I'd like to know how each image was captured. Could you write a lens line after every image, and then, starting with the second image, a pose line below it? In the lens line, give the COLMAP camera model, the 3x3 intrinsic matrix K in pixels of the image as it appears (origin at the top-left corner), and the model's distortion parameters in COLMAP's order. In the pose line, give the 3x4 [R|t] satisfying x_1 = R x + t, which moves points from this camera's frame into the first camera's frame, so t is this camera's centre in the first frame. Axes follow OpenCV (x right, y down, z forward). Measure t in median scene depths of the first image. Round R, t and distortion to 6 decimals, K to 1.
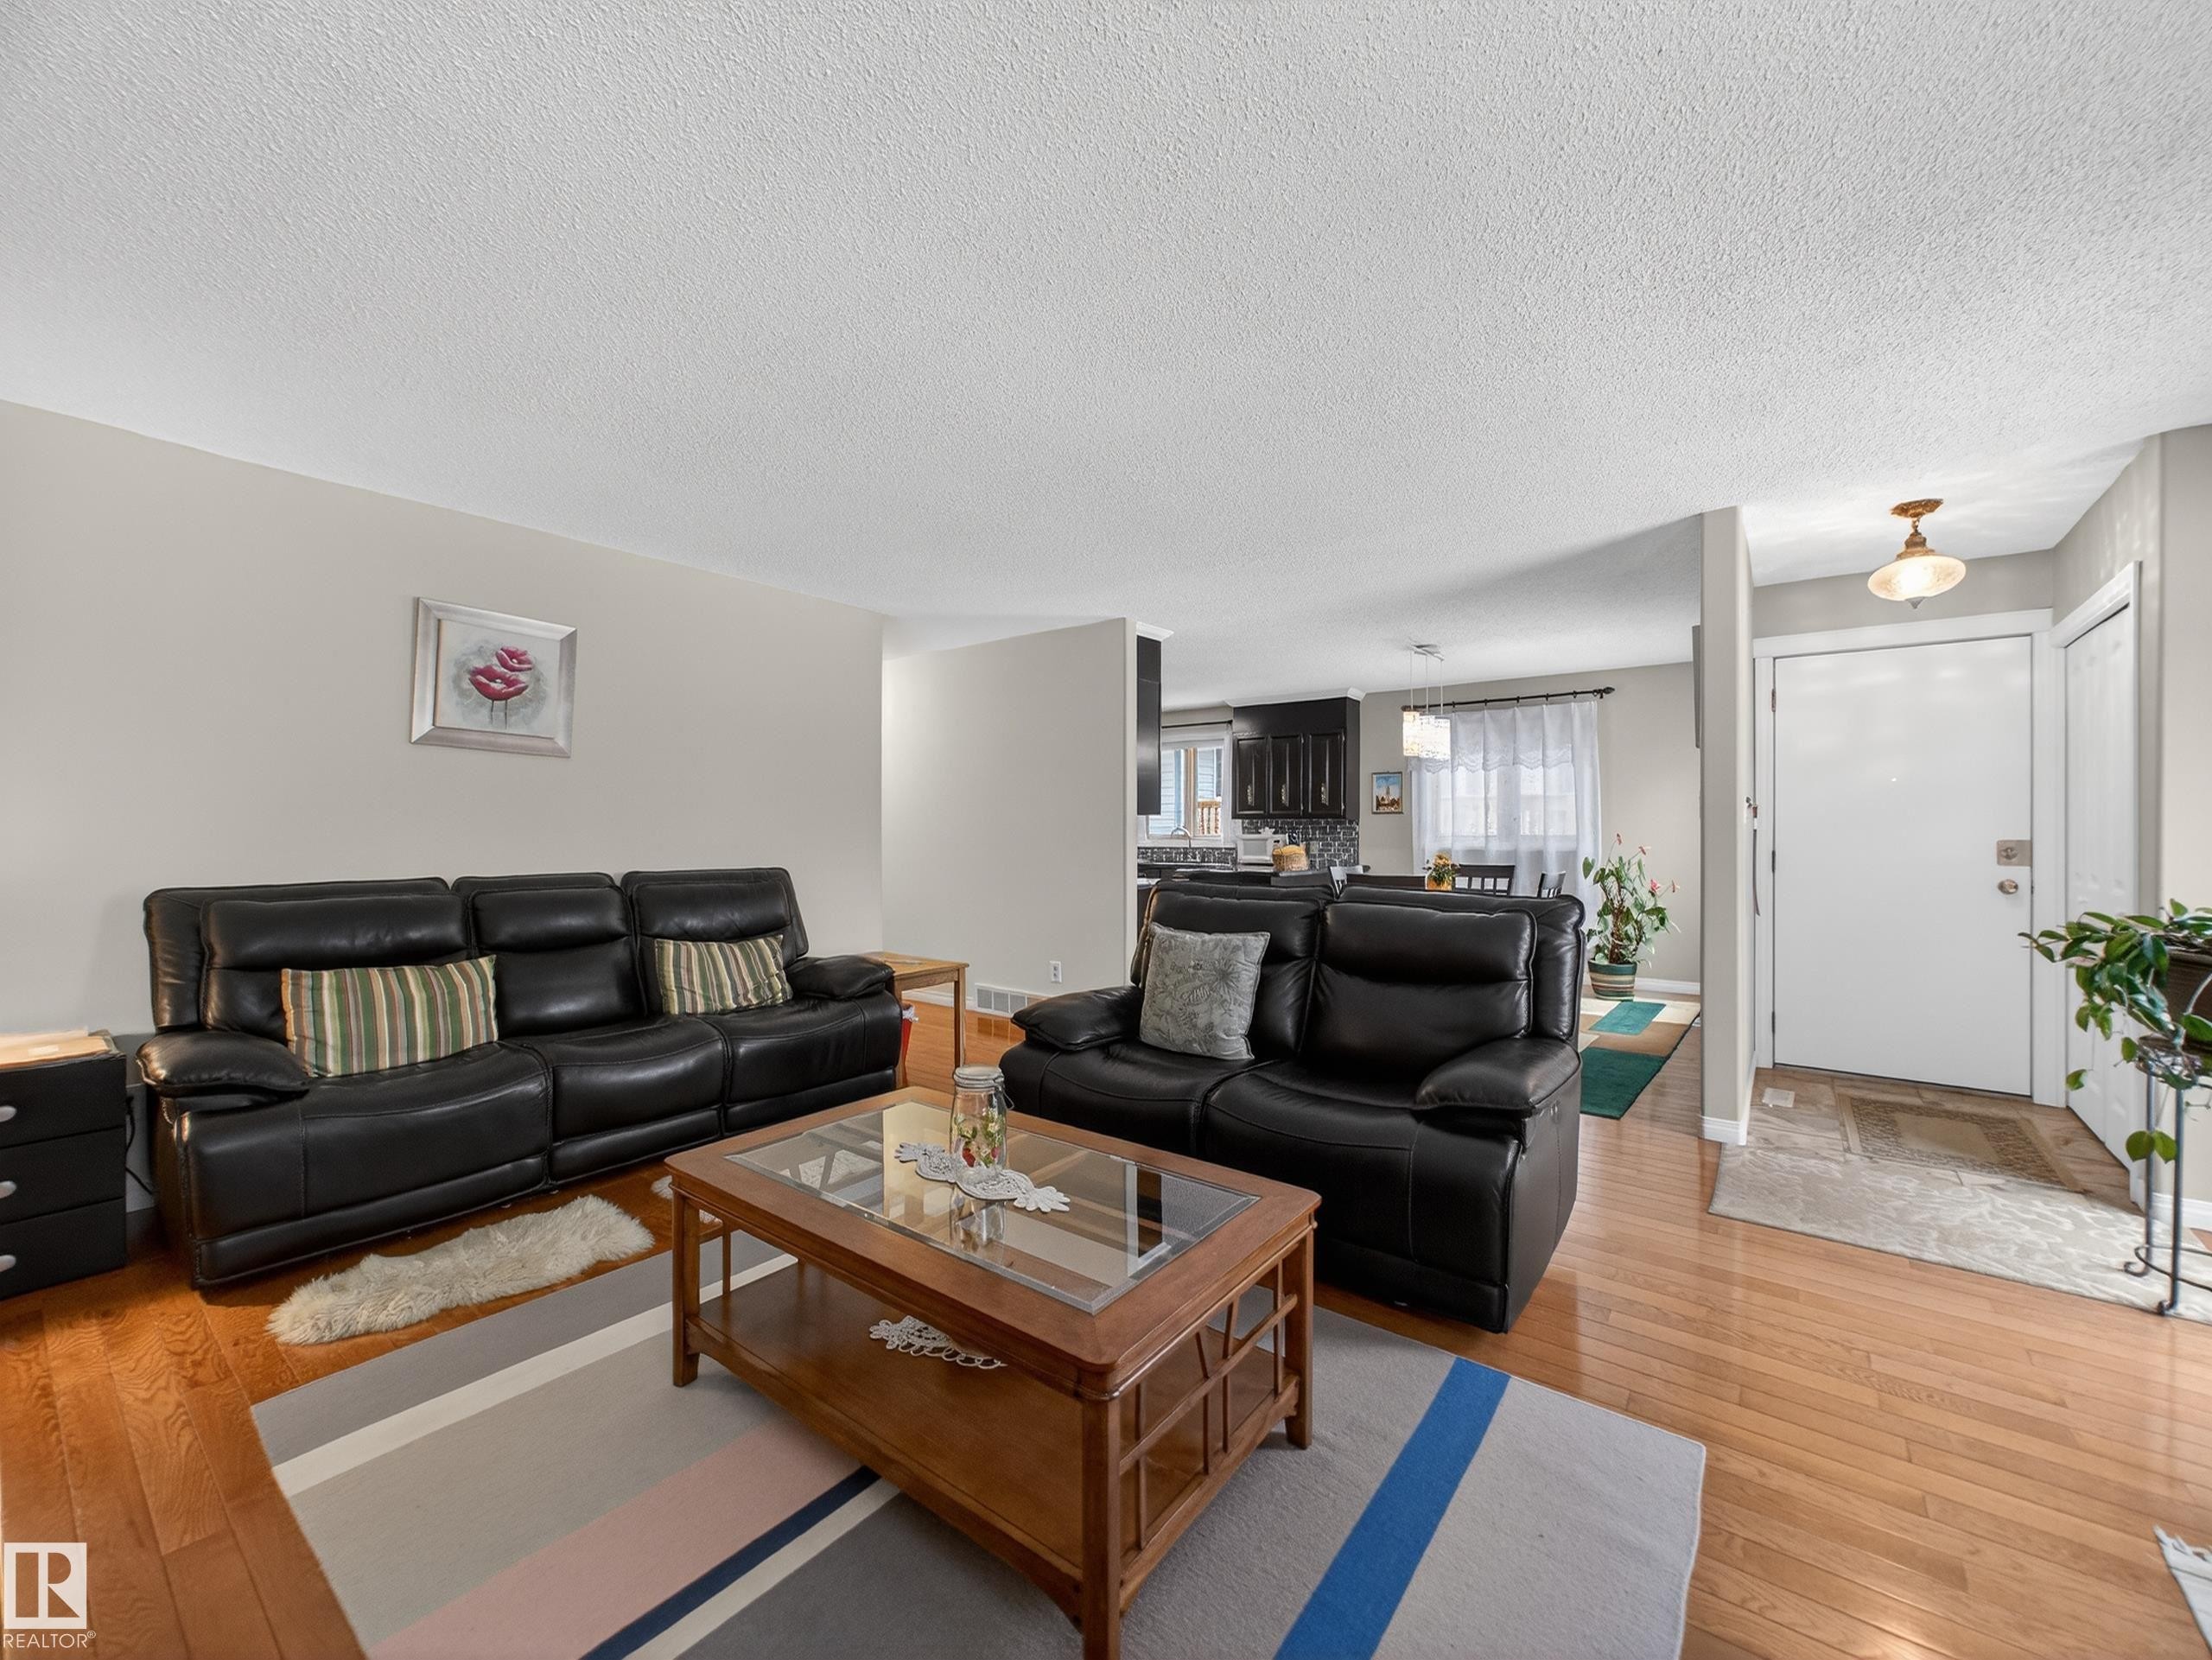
lens RADIAL K [[885.8, 0, 1106.8], [0, 885.8, 827.2], [0, 0, 1]] dist [-0.004581, -0.000480]
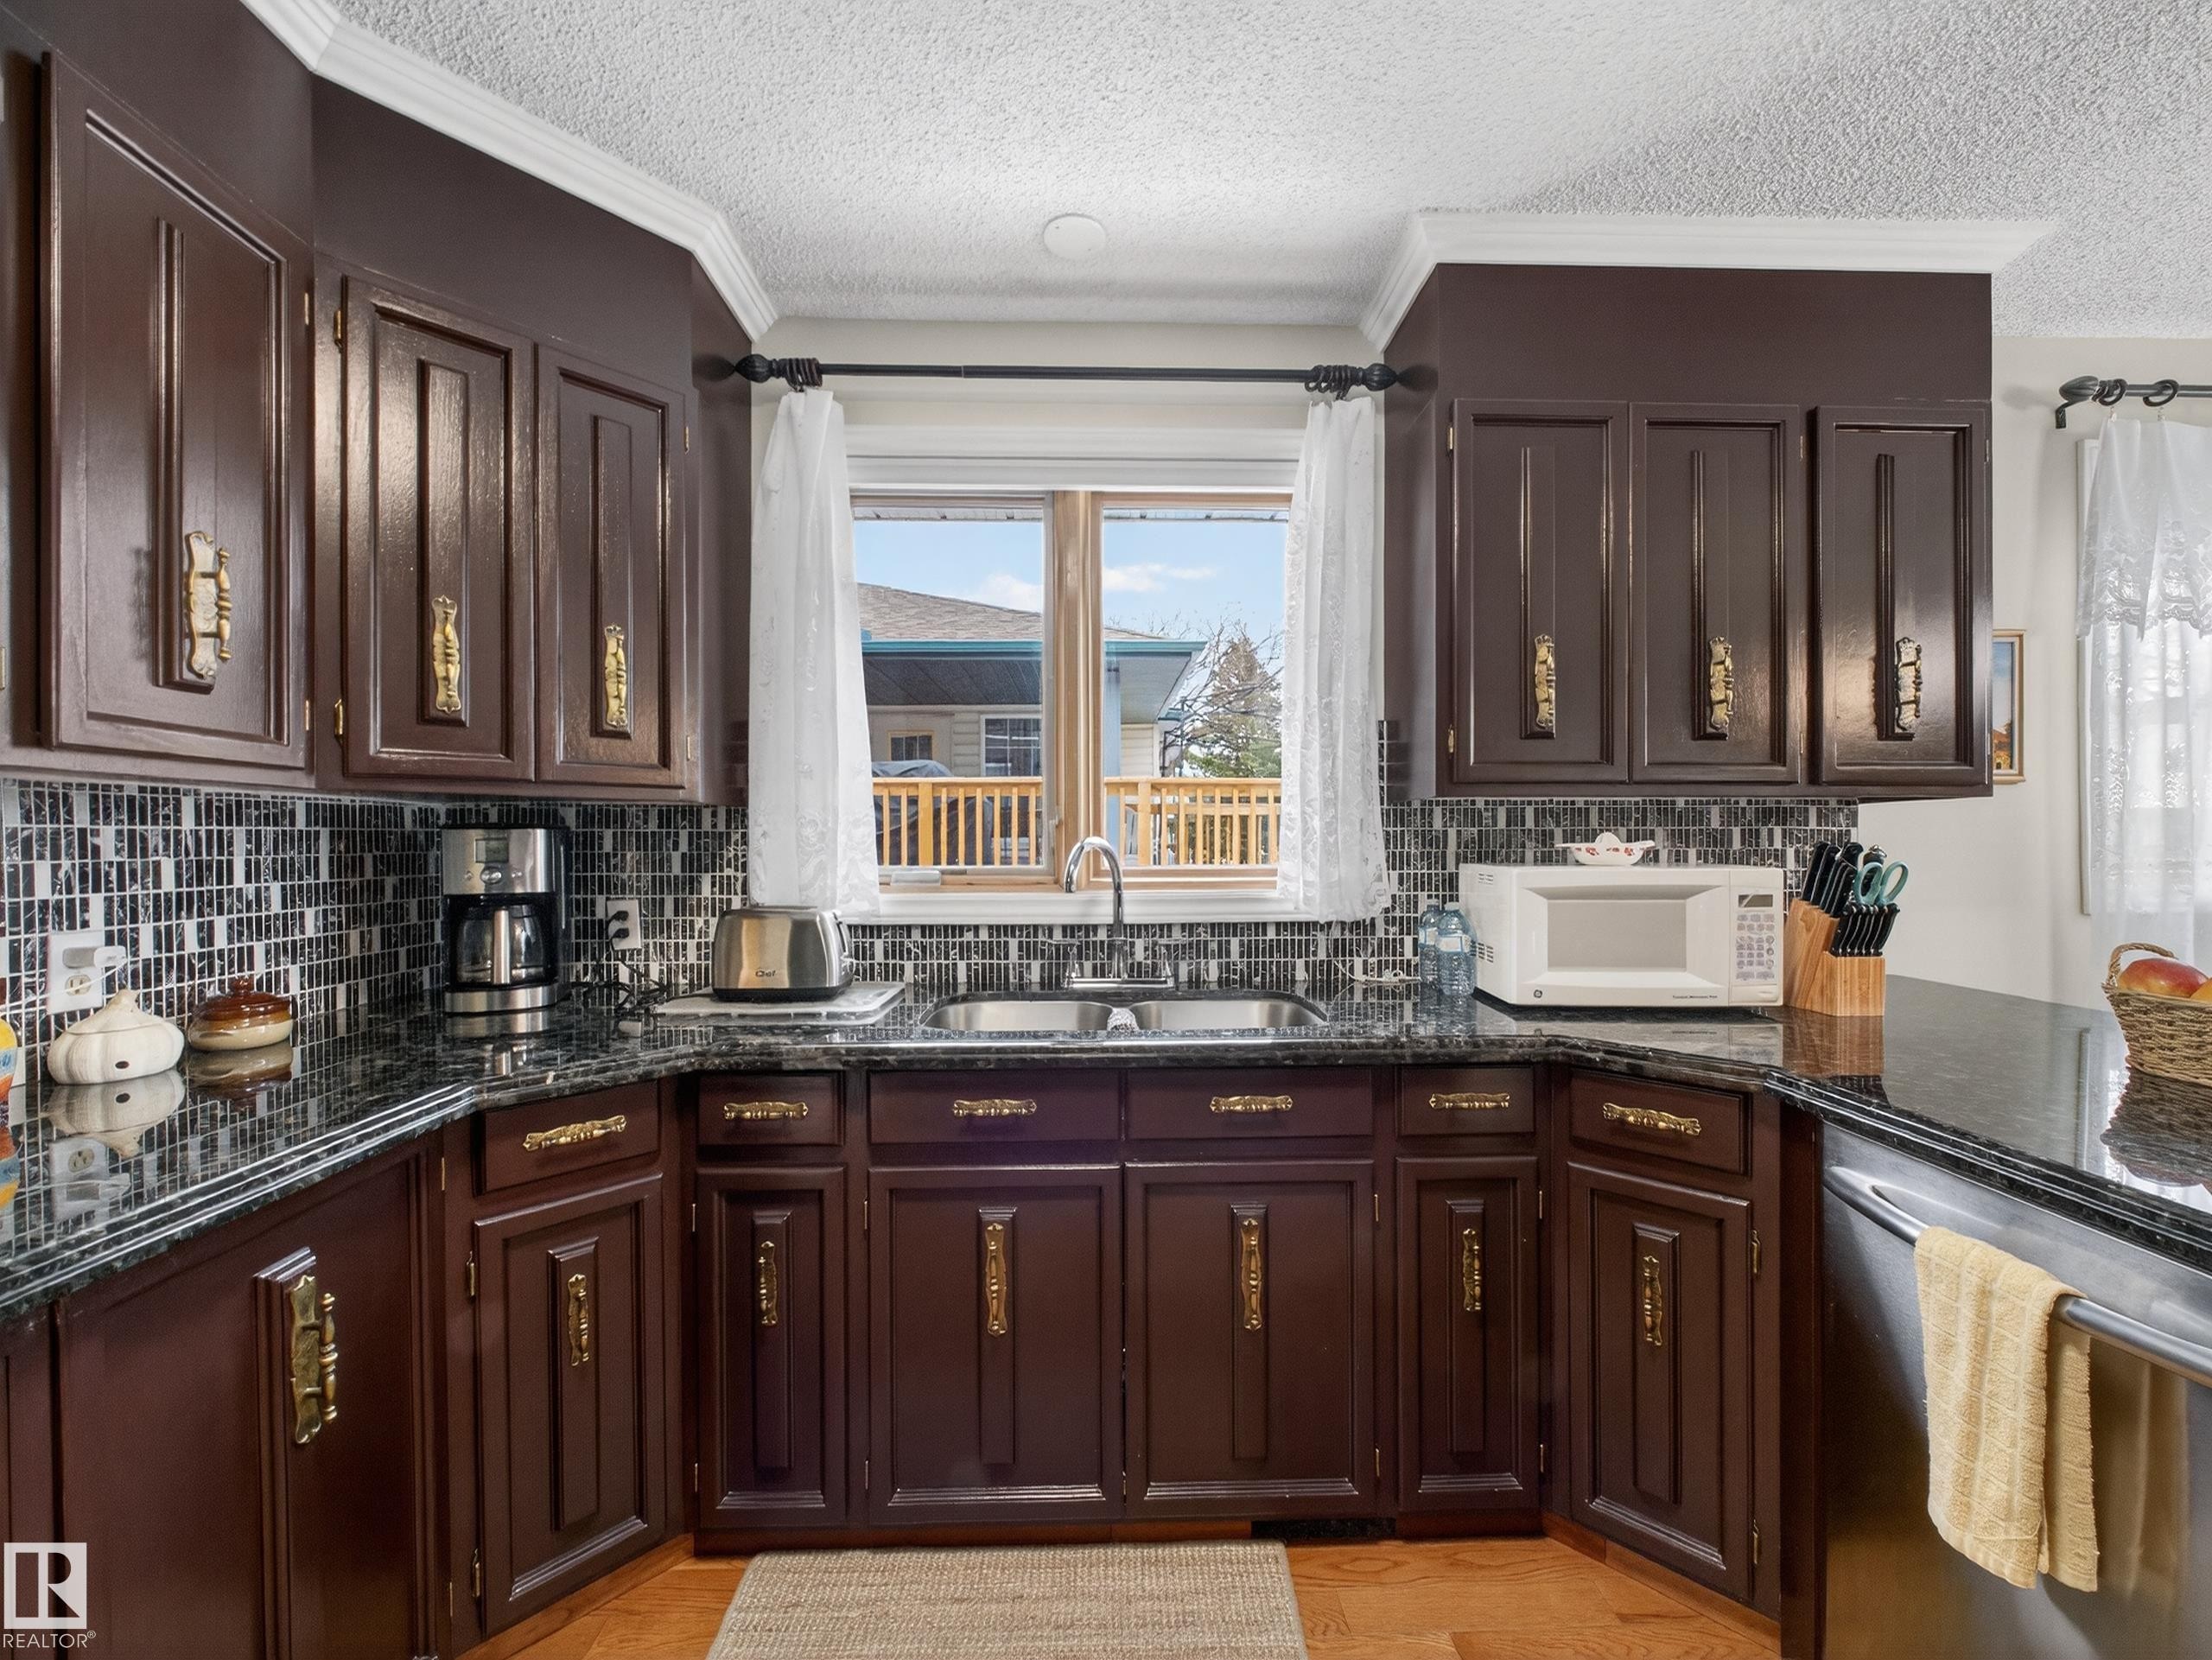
lens RADIAL K [[885.8, 0, 1120.0], [0, 885.8, 848.9], [0, 0, 1]] dist [-0.004581, -0.000480]
pose [[0.775878, -0.009445, 0.630813, -0.068917], [0.002761, 0.999929, 0.011576, 0.001423], [-0.630877, -0.007240, 0.775849, 1.205867]]
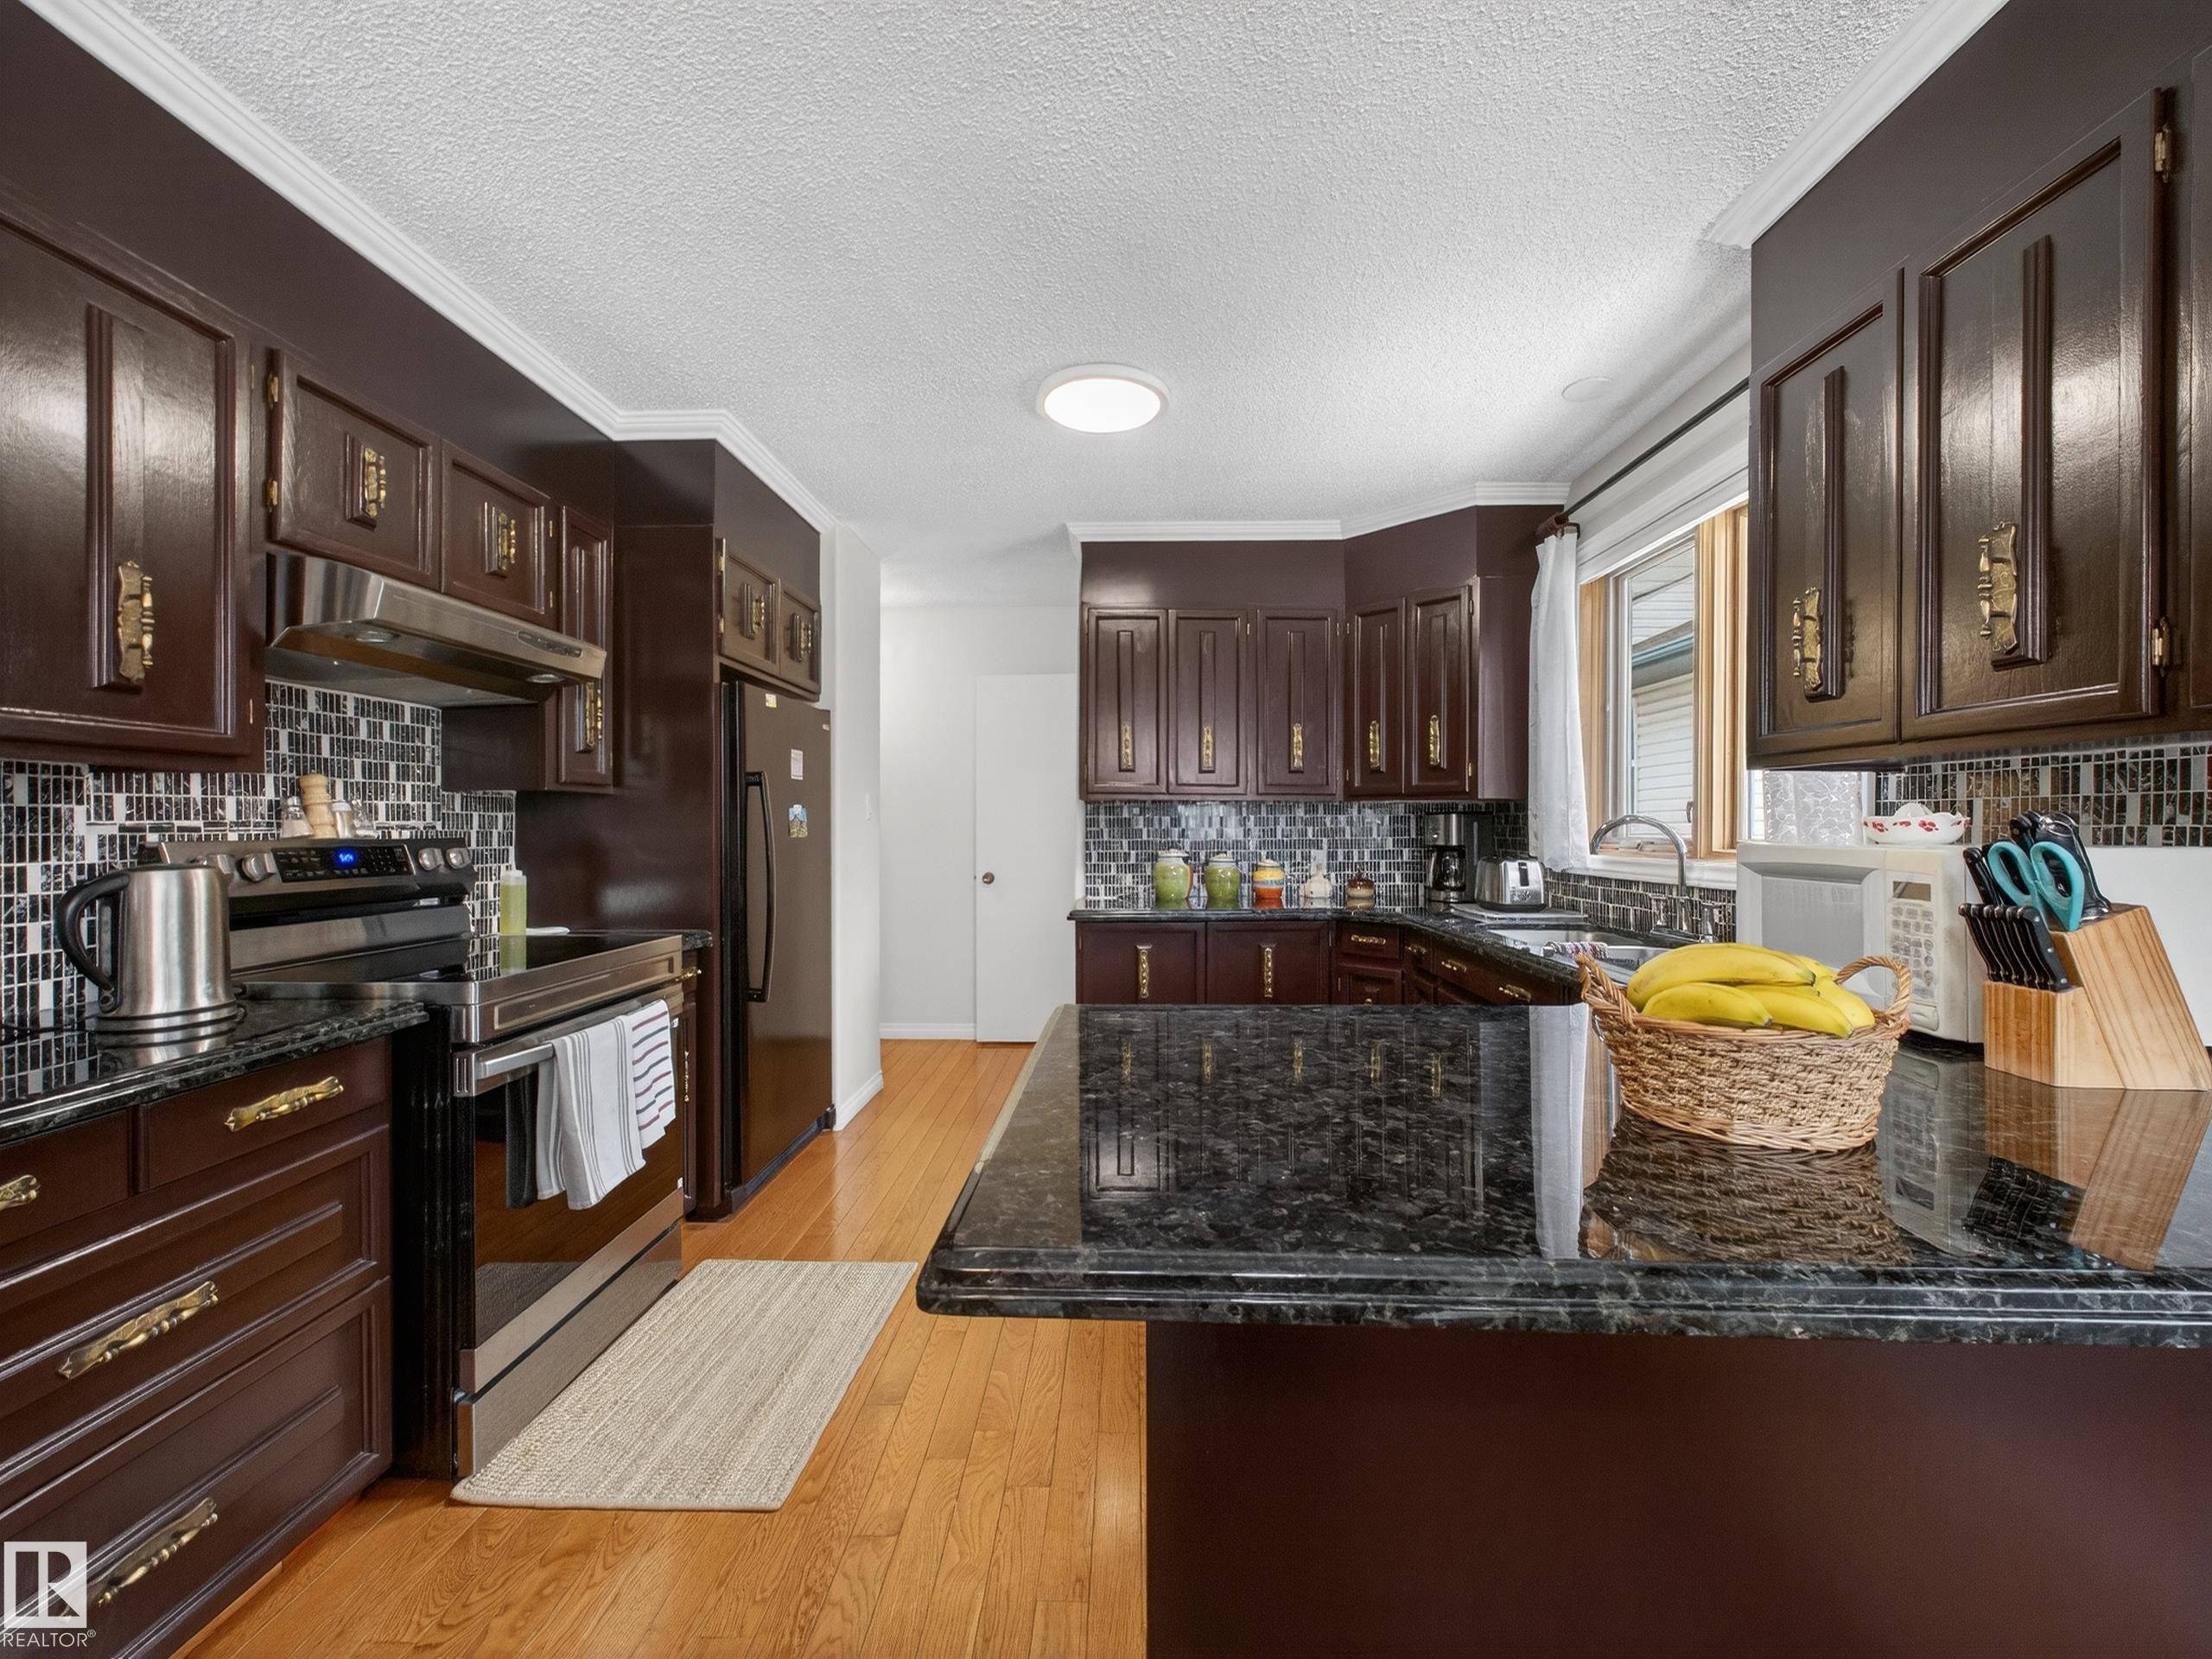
lens RADIAL K [[885.8, 0, 1120.1], [0, 885.8, 826.9], [0, 0, 1]] dist [-0.004581, -0.000480]
pose [[0.596825, -0.003165, -0.802365, 0.293926], [0.006082, 0.999981, 0.000579, 0.004642], [0.802348, -0.005226, 0.596834, 1.027715]]
